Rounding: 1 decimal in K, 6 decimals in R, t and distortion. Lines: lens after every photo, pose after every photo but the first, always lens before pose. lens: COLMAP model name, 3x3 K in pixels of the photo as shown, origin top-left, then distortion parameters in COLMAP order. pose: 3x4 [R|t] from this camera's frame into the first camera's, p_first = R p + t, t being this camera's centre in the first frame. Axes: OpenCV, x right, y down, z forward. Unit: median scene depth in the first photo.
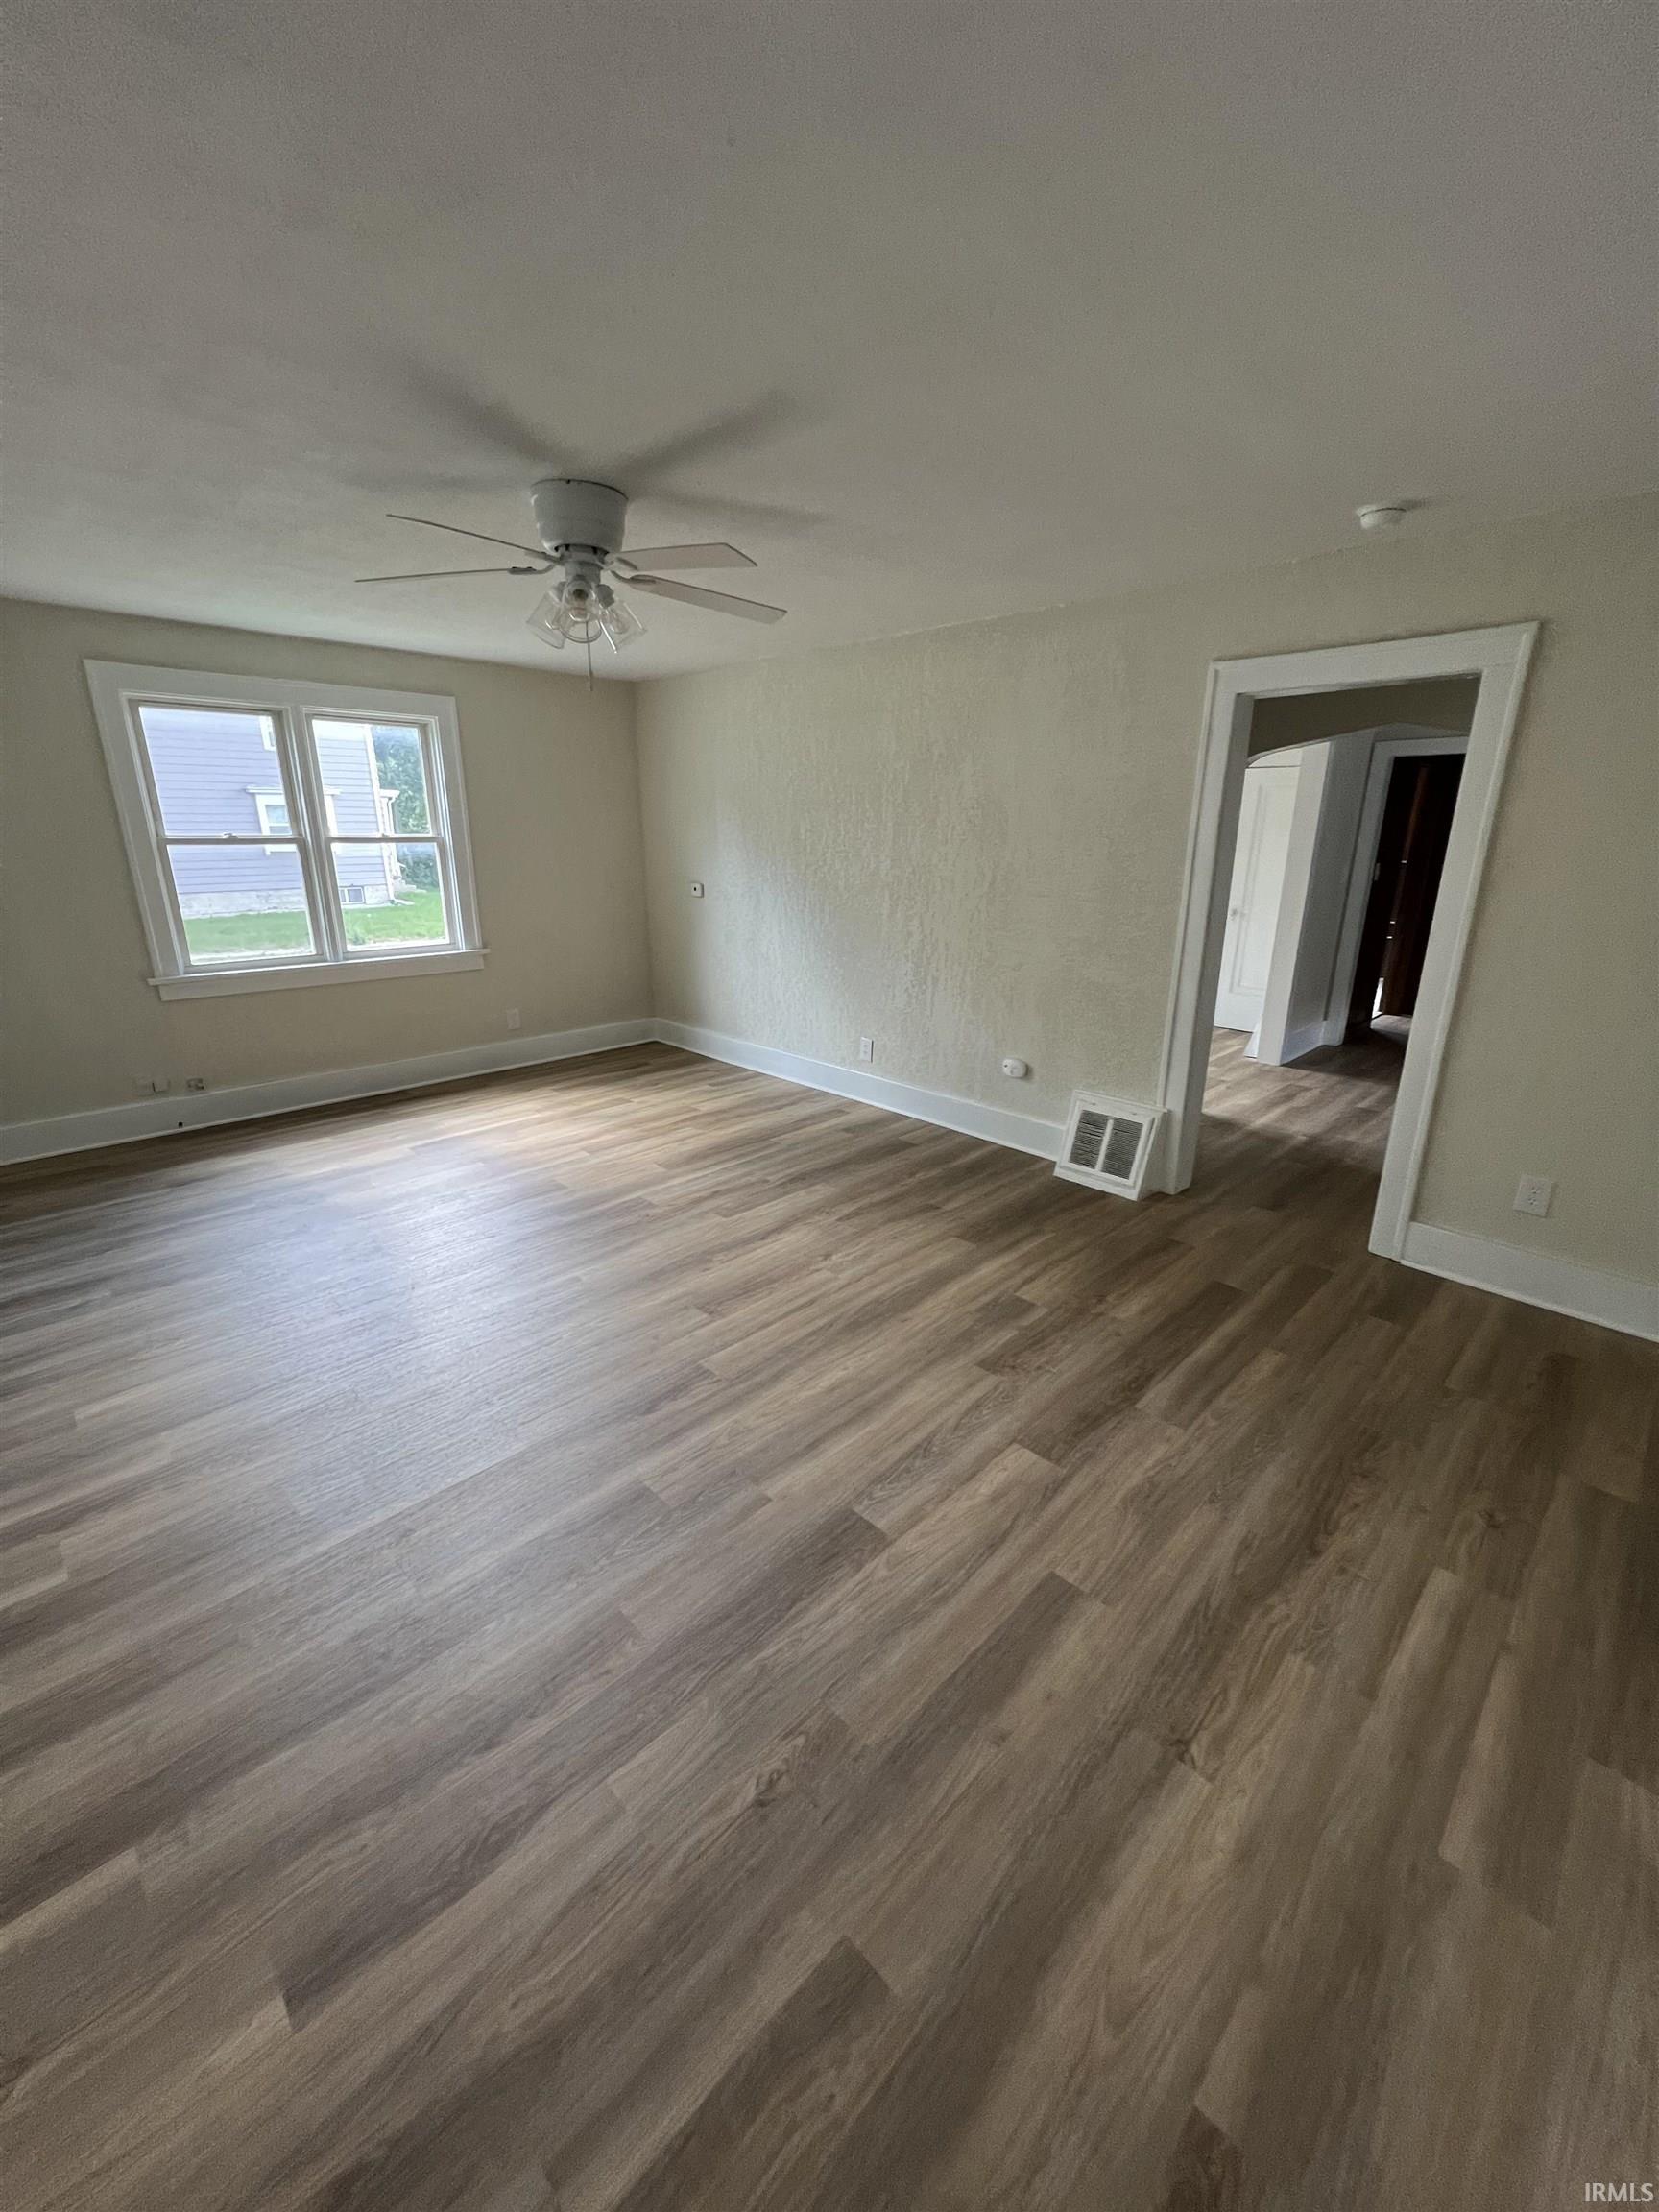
lens RADIAL K [[885.5, 0, 824.1], [0, 885.5, 1170.2], [0, 0, 1]] dist [0.025230, 0.000038]
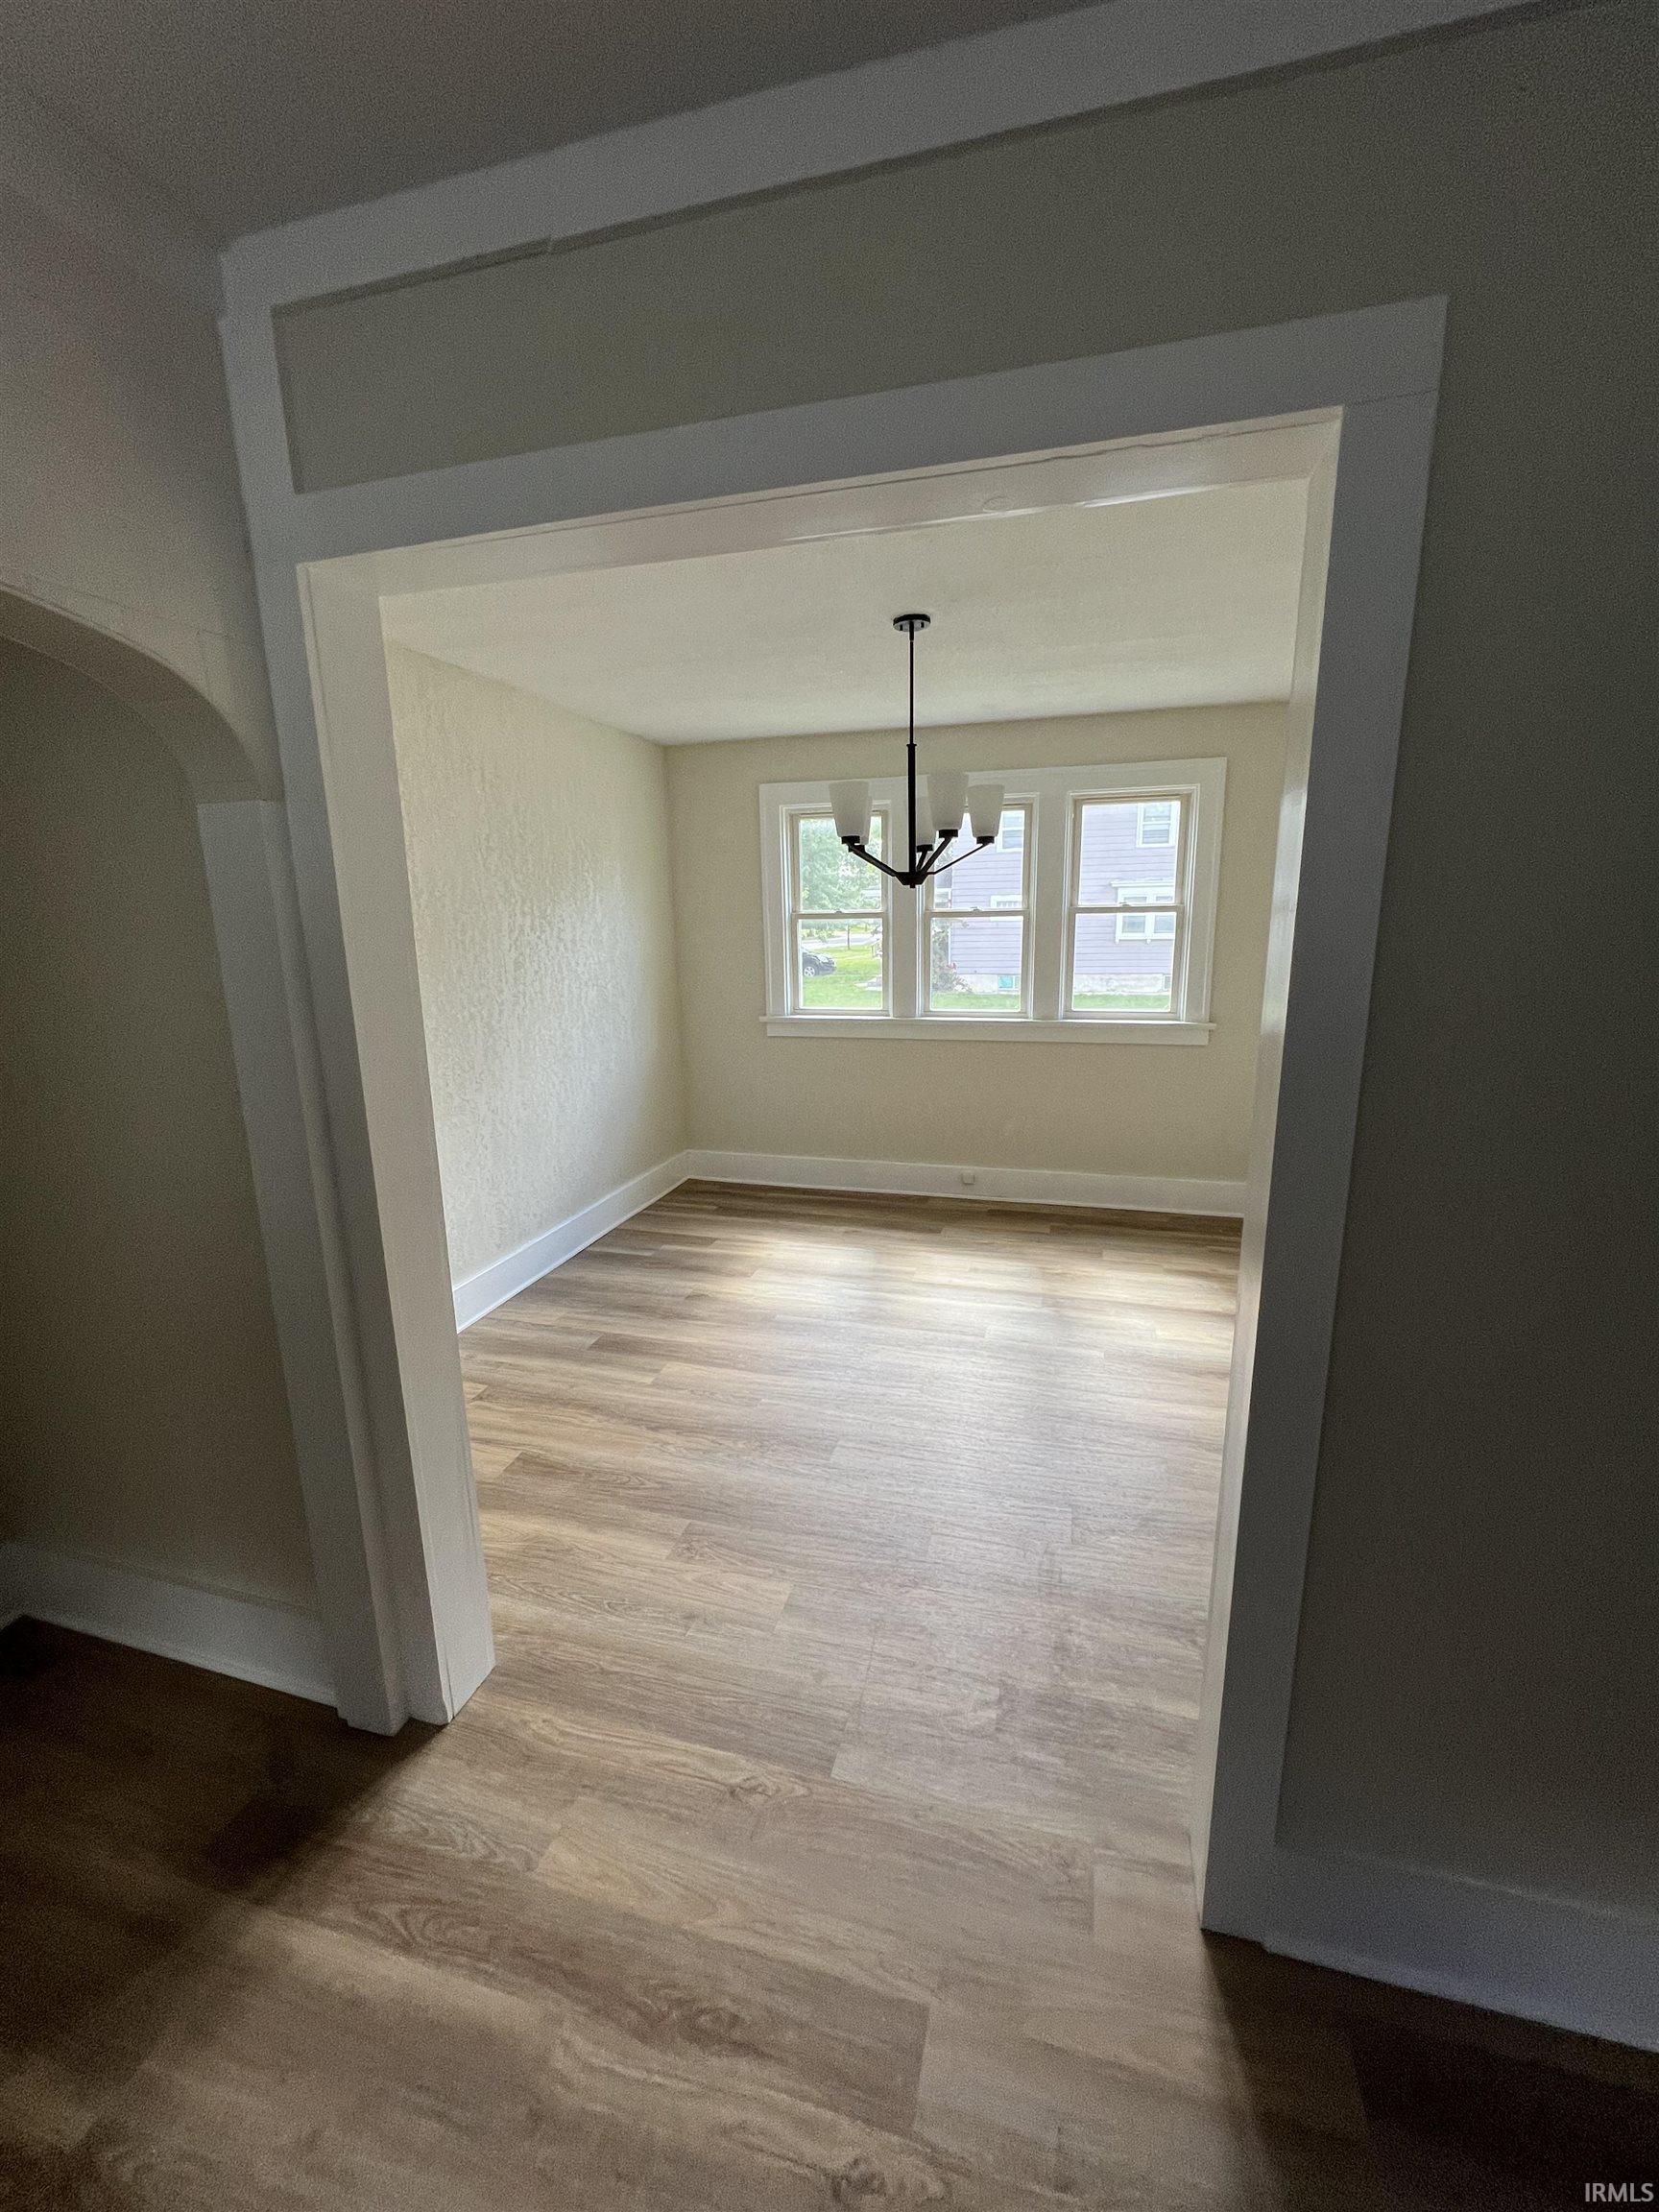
lens RADIAL K [[876.7, 0, 829.5], [0, 876.7, 1106.0], [0, 0, 1]] dist [-0.002056, -0.000468]
pose [[0.493254, 0.196696, -0.847355, 0.603419], [-0.303038, 0.951936, 0.044570, -0.291341], [0.815395, 0.234796, 0.529153, 0.750403]]
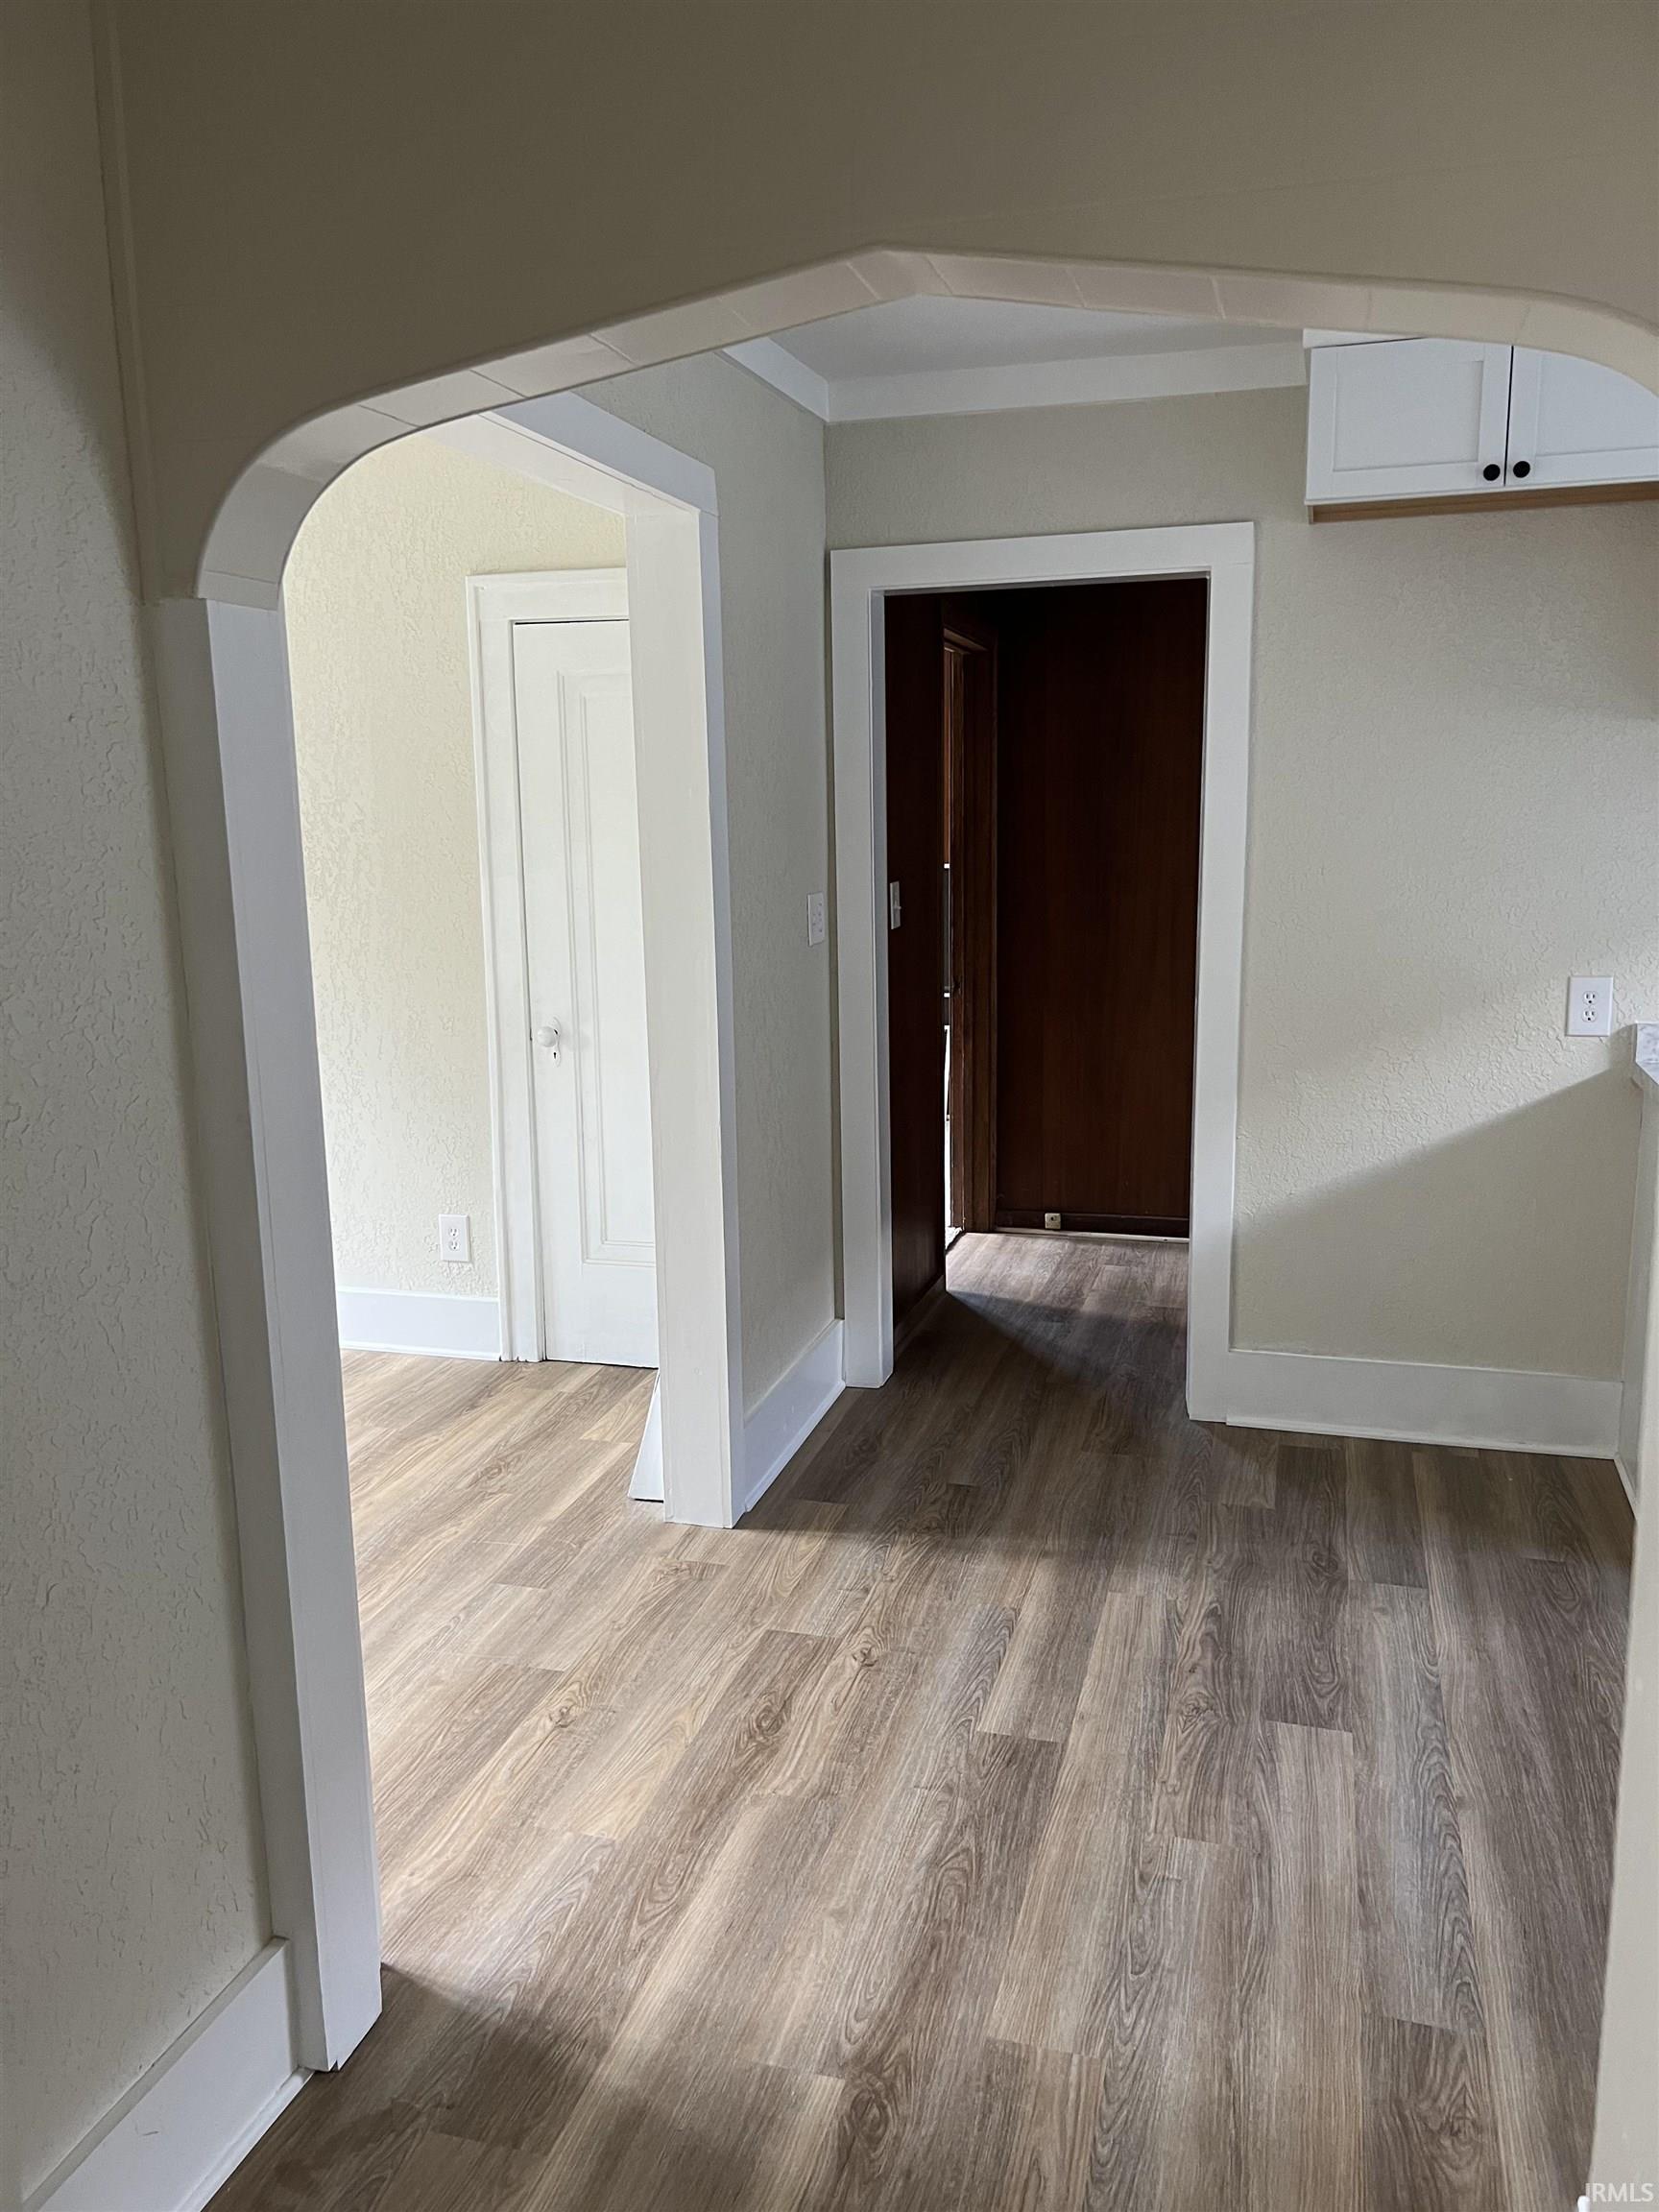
lens RADIAL K [[1661.3, 0, 829.5], [0, 1661.3, 1106.0], [0, 0, 1]] dist [0.000557, 0.001346]
pose [[0.878904, -0.077965, 0.470583, 0.277720], [0.161398, 0.976969, -0.139580, -0.170177], [-0.448863, 0.198629, 0.871246, 0.452828]]
